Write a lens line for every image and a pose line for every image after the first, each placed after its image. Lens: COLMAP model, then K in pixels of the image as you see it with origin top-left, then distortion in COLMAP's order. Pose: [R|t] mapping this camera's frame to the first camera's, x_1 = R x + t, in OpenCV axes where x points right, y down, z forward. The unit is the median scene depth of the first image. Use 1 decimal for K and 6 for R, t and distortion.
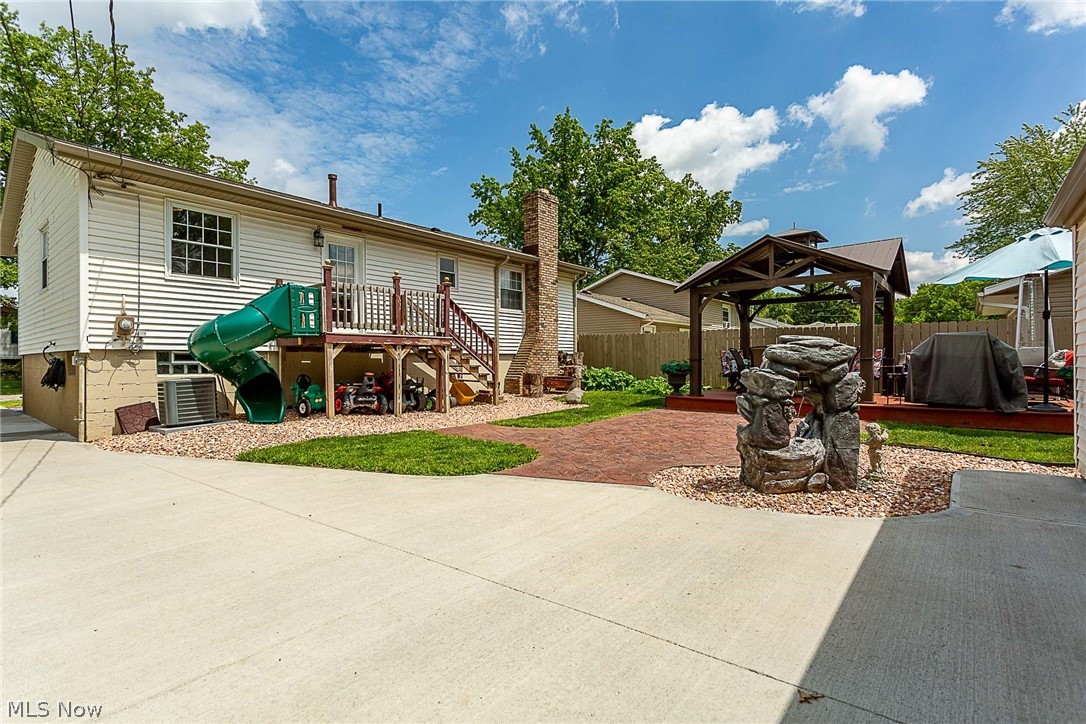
lens RADIAL K [[515.7, 0, 548.7], [0, 515.7, 359.9], [0, 0, 1]] dist [-0.003131, 0.005770]
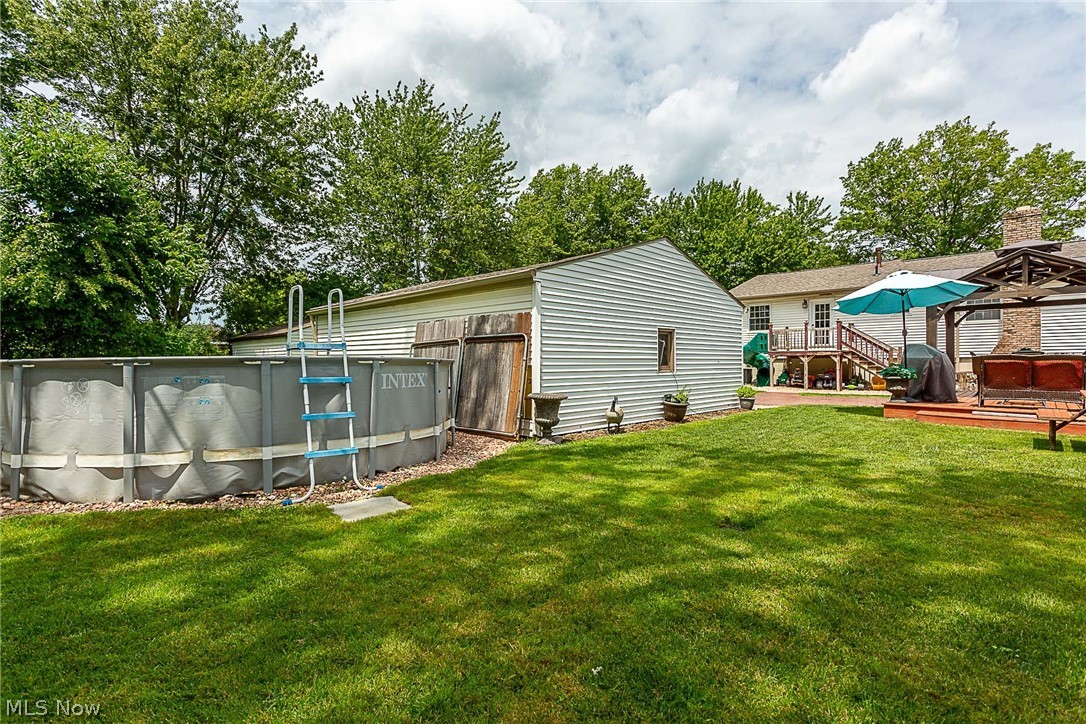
lens RADIAL K [[516.6, 0, 545.0], [0, 516.6, 369.1], [0, 0, 1]] dist [0.000775, 0.000677]
pose [[-0.080007, 0.009652, -0.996748, 1.220099], [-0.000235, 0.999953, 0.009702, 0.004141], [0.996794, 0.001011, -0.080001, 0.086190]]
